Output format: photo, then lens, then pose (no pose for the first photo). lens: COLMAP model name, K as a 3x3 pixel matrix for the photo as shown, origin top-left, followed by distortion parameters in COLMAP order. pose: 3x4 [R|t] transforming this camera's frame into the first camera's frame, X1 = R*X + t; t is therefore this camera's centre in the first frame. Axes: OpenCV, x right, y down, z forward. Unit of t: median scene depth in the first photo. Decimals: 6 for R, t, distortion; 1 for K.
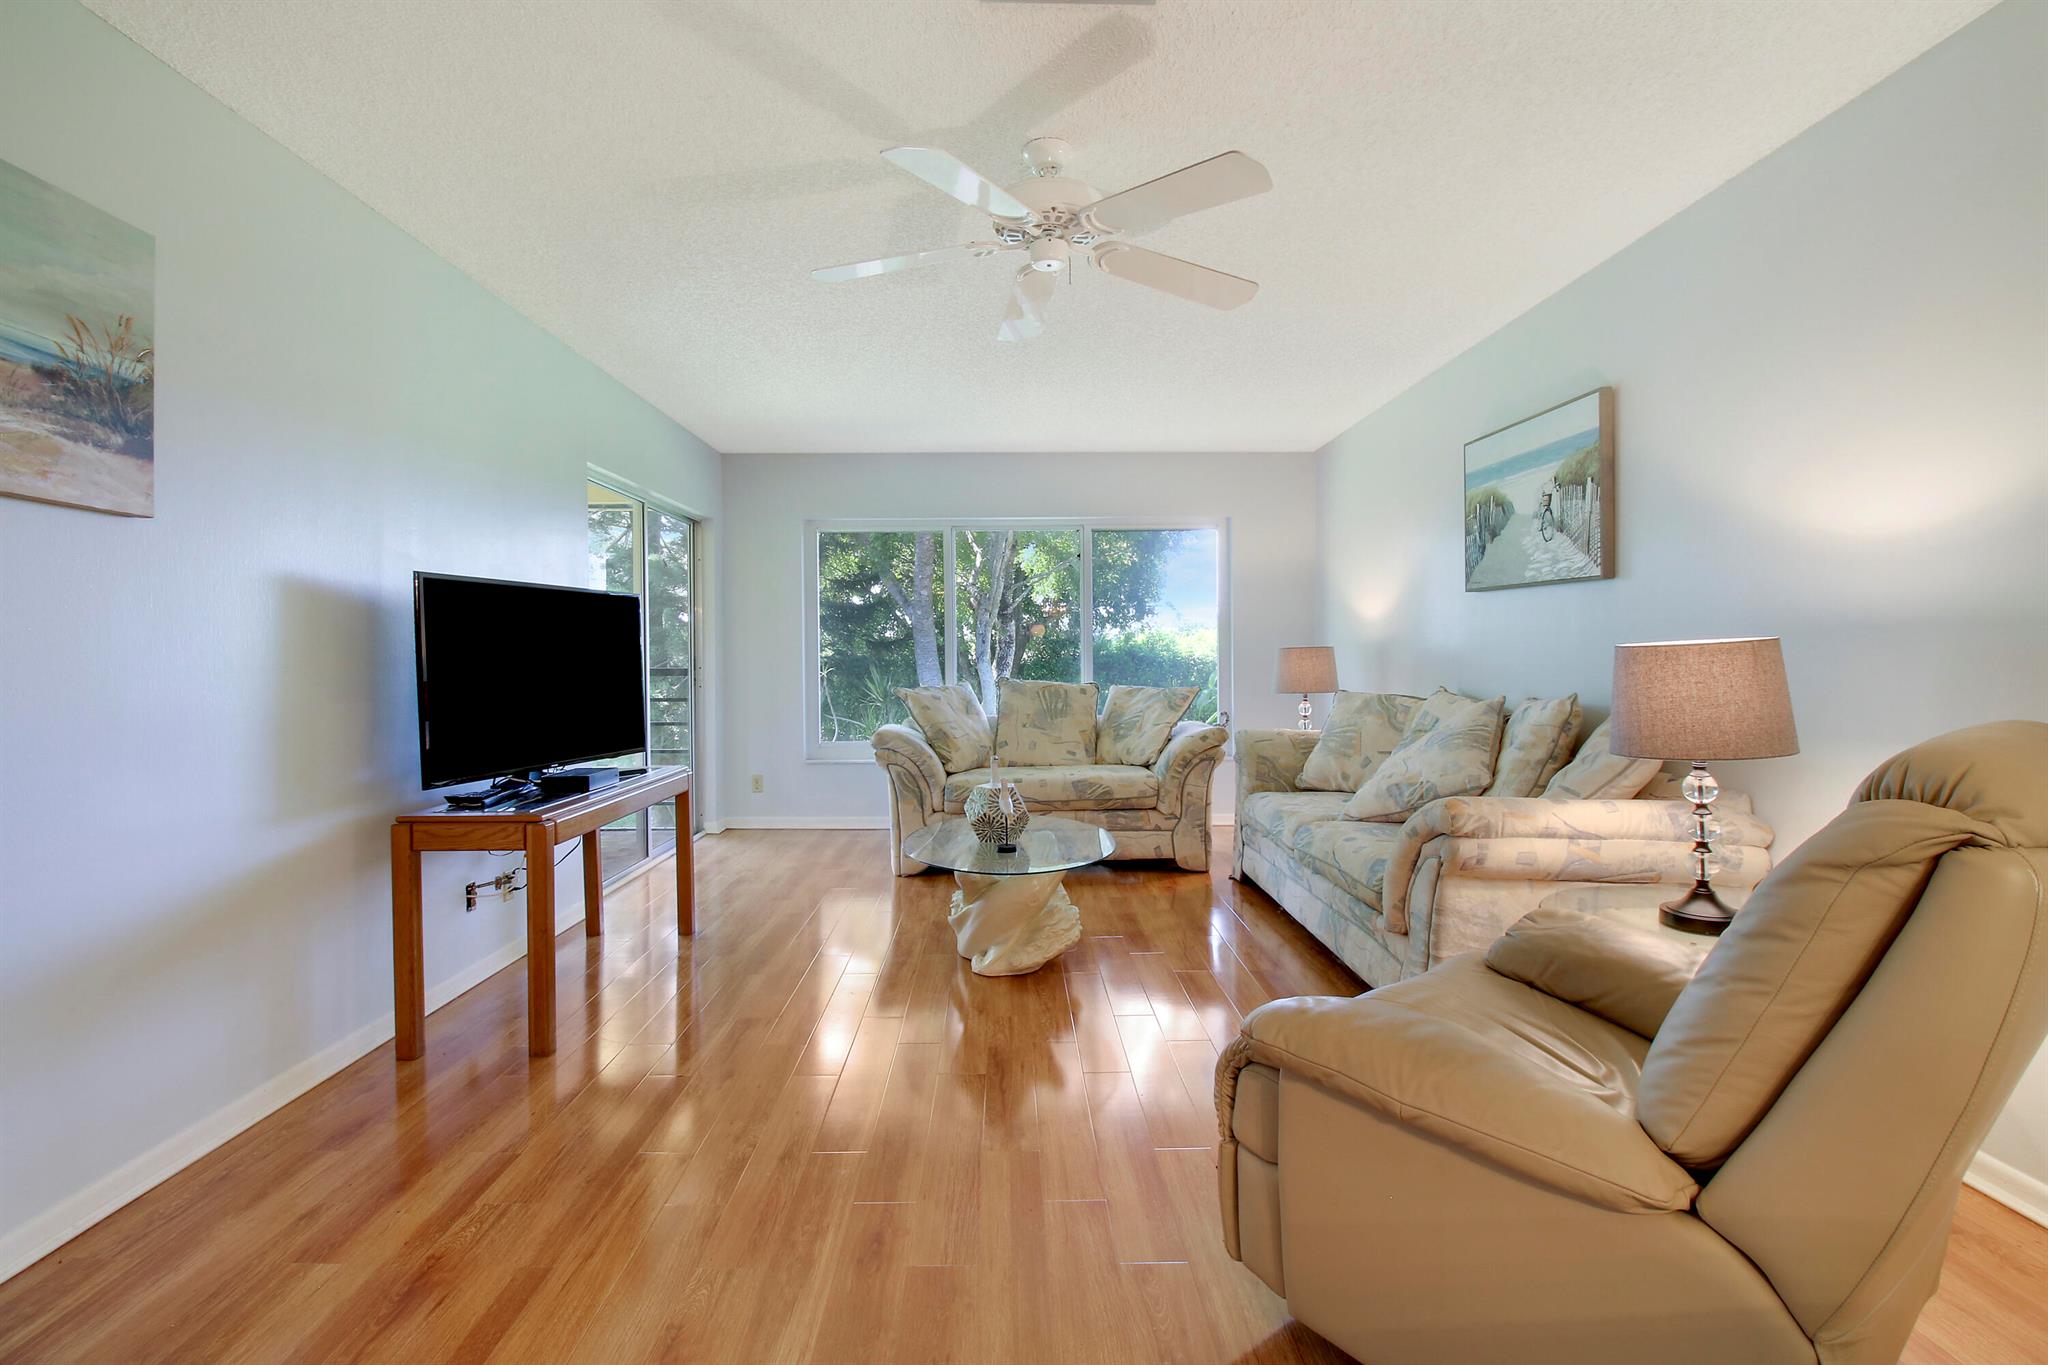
lens RADIAL K [[957.5, 0, 1012.9], [0, 957.5, 665.9], [0, 0, 1]] dist [-0.002749, -0.008483]
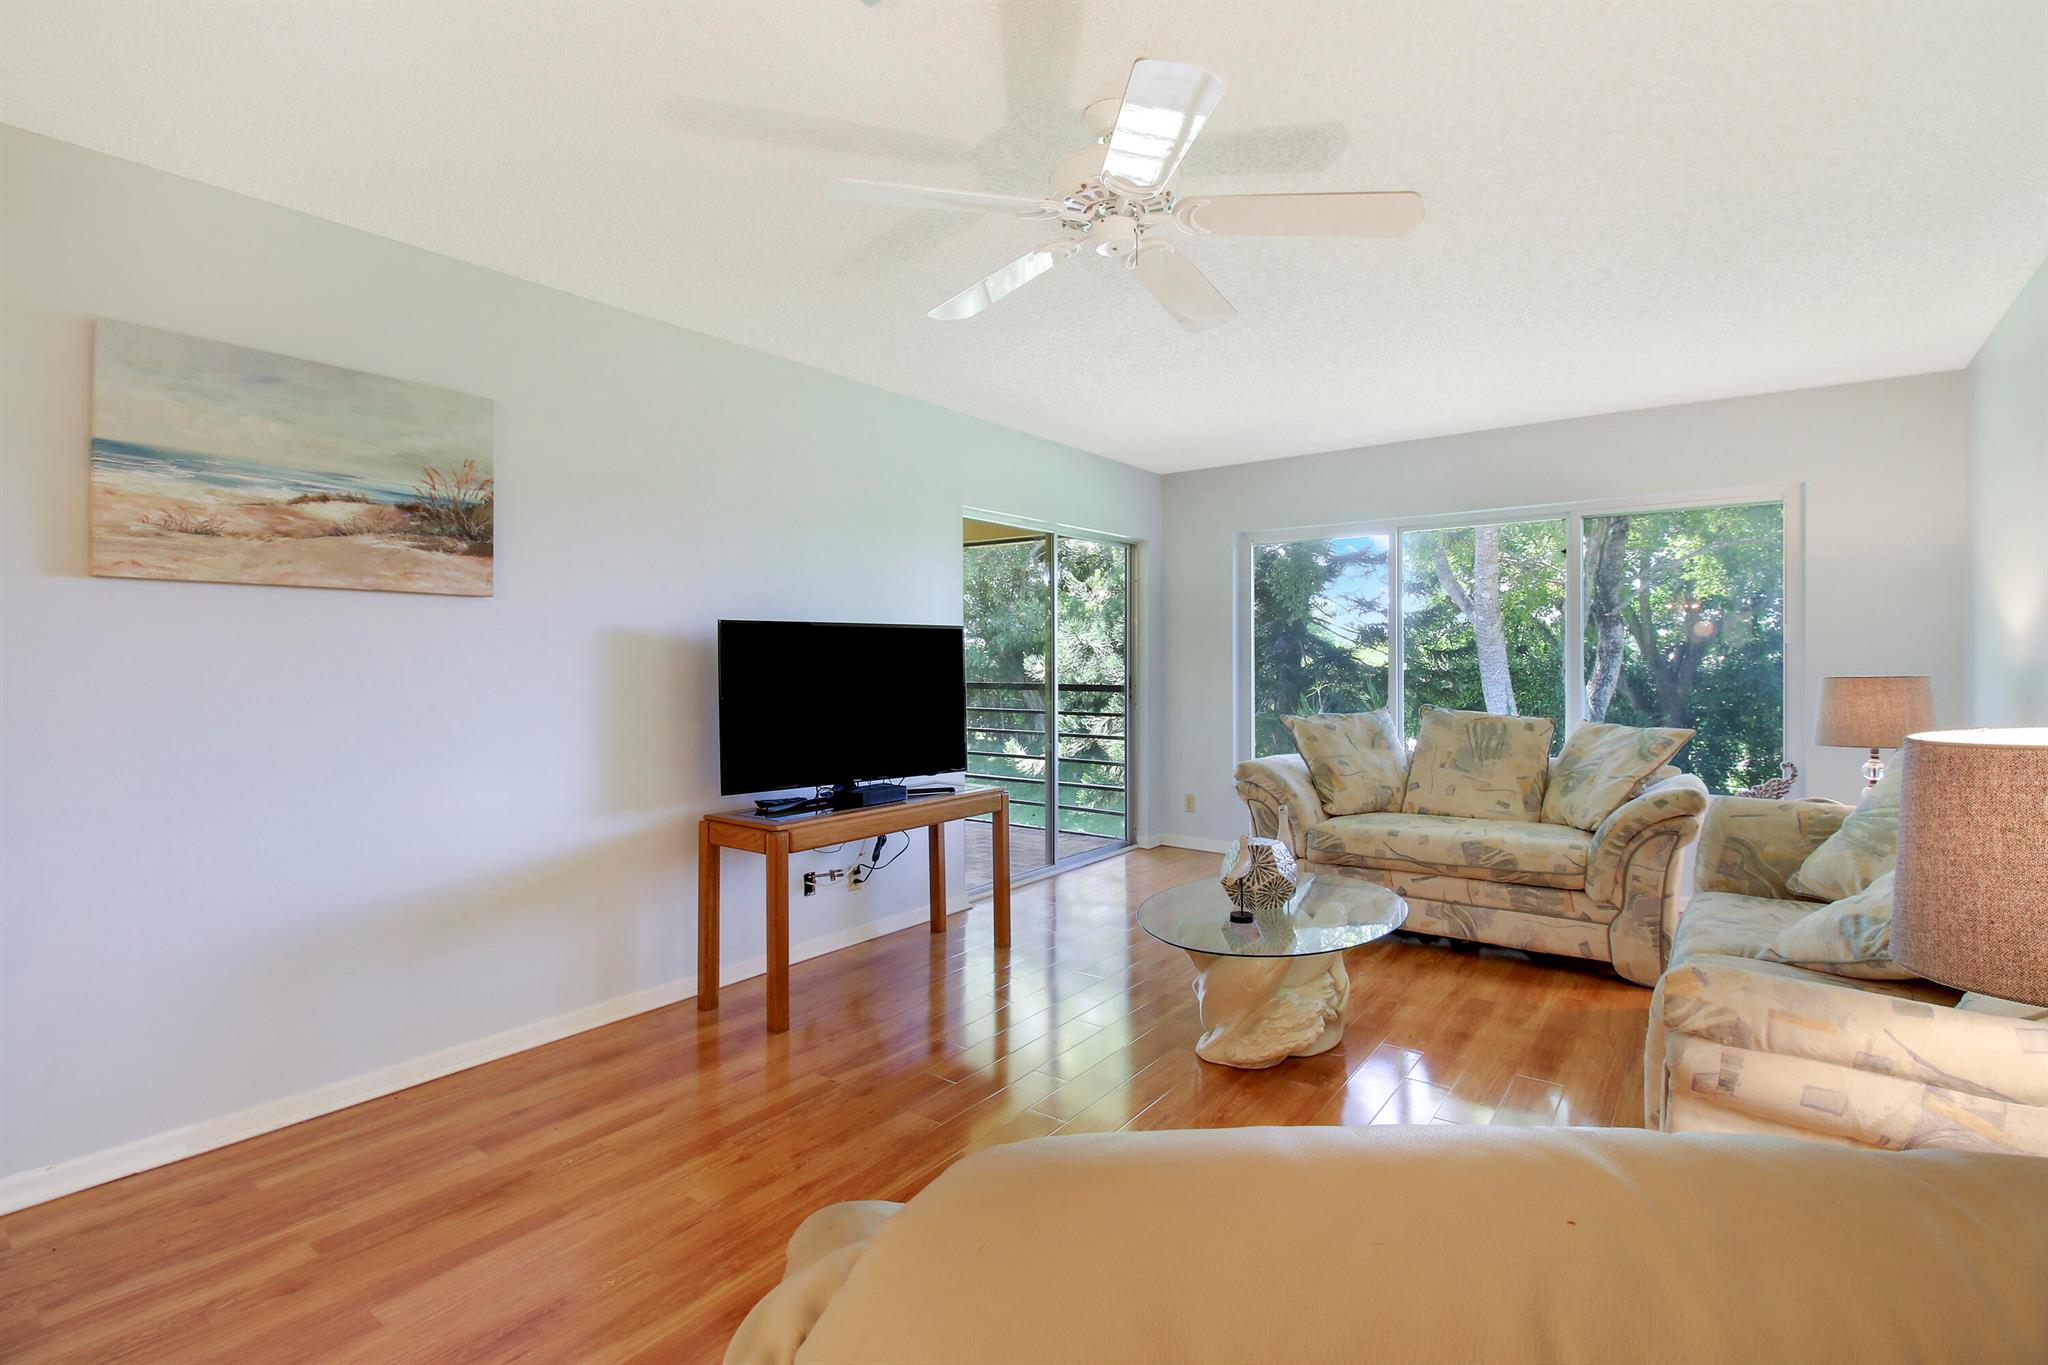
lens RADIAL K [[957.5, 0, 1032.6], [0, 957.5, 669.3], [0, 0, 1]] dist [-0.002749, -0.008483]
pose [[0.794696, 0.009368, -0.606935, 0.367141], [-0.007989, 0.999956, 0.004974, -0.035155], [0.606955, 0.000896, 0.794736, 0.204970]]
